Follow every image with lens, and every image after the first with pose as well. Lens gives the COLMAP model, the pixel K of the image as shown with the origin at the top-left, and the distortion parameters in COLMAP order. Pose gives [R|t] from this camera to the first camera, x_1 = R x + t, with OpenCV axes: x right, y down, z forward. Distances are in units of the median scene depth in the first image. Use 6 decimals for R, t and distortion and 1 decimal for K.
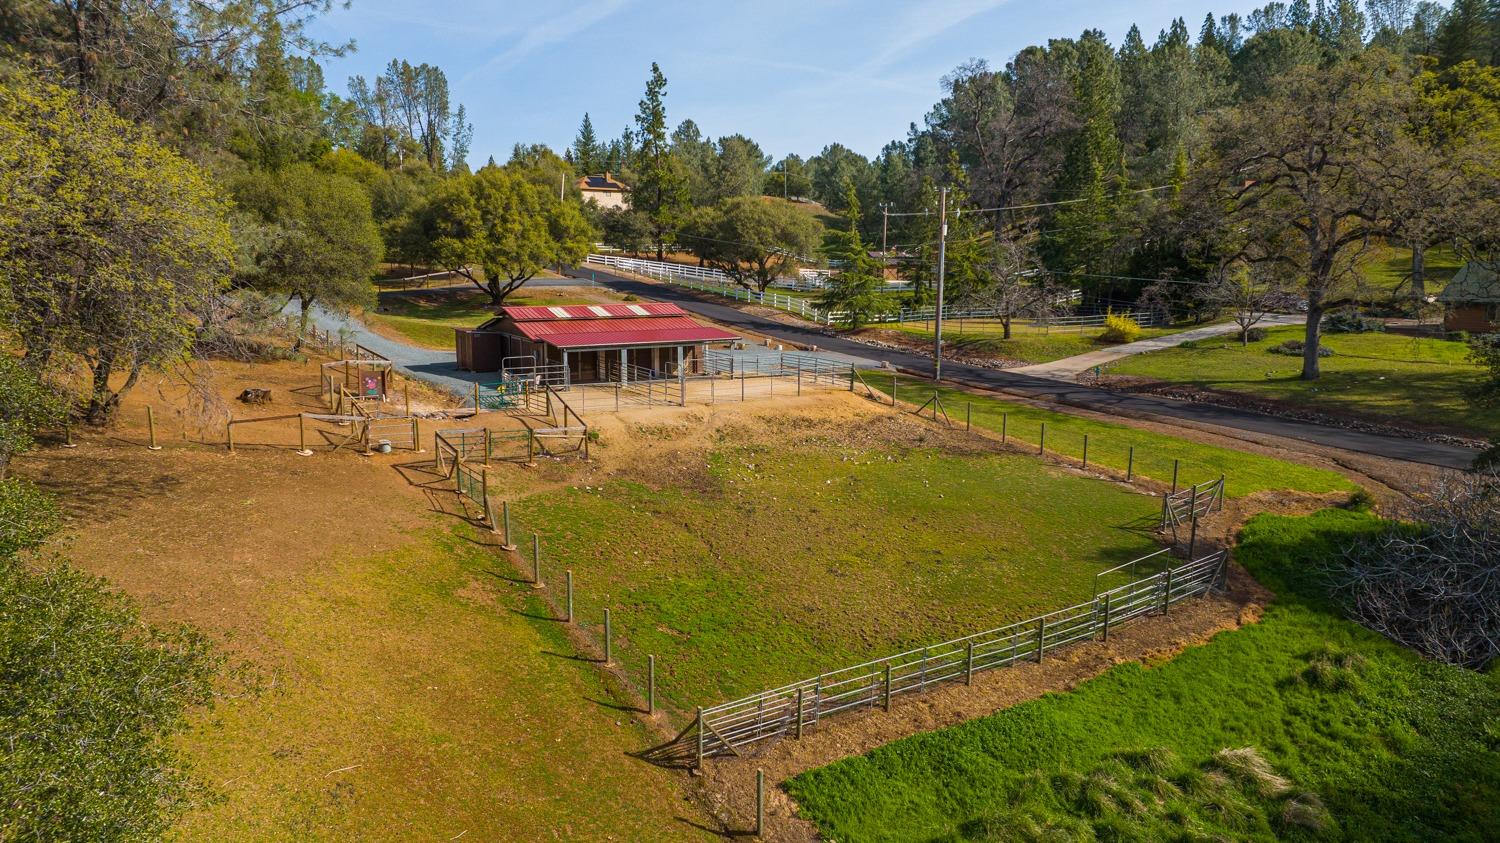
lens RADIAL K [[1053.4, 0, 751.1], [0, 1053.4, 420.6], [0, 0, 1]] dist [-0.031582, 0.050125]
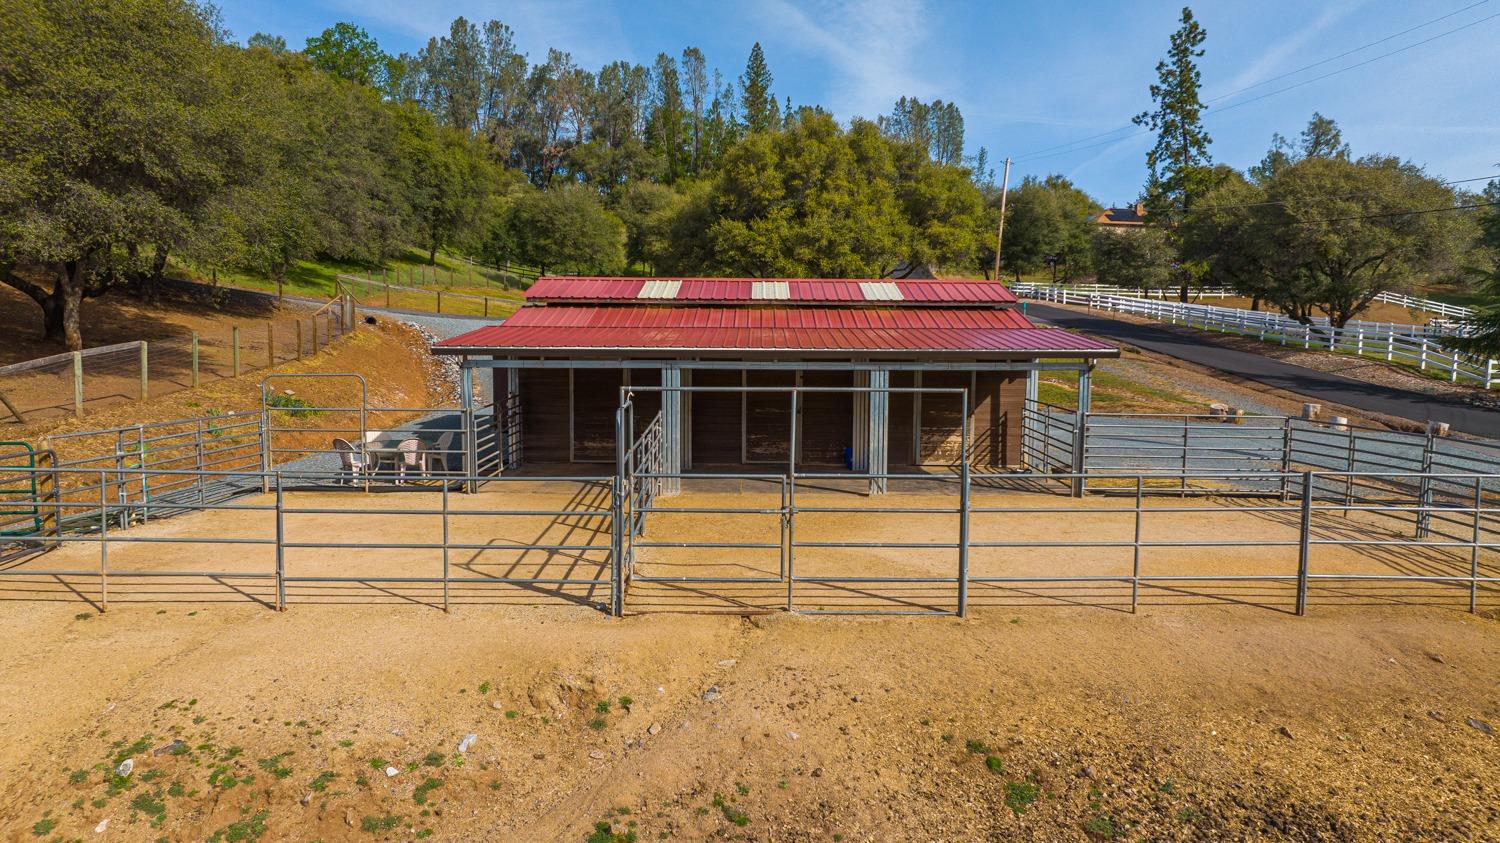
lens RADIAL K [[1053.4, 0, 750.1], [0, 1053.4, 425.2], [0, 0, 1]] dist [-0.031582, 0.050125]
pose [[0.858898, 0.046057, -0.510072, 0.031496], [-0.085516, 0.994863, -0.054167, -0.022352], [0.504957, 0.090143, 0.858424, 0.442687]]
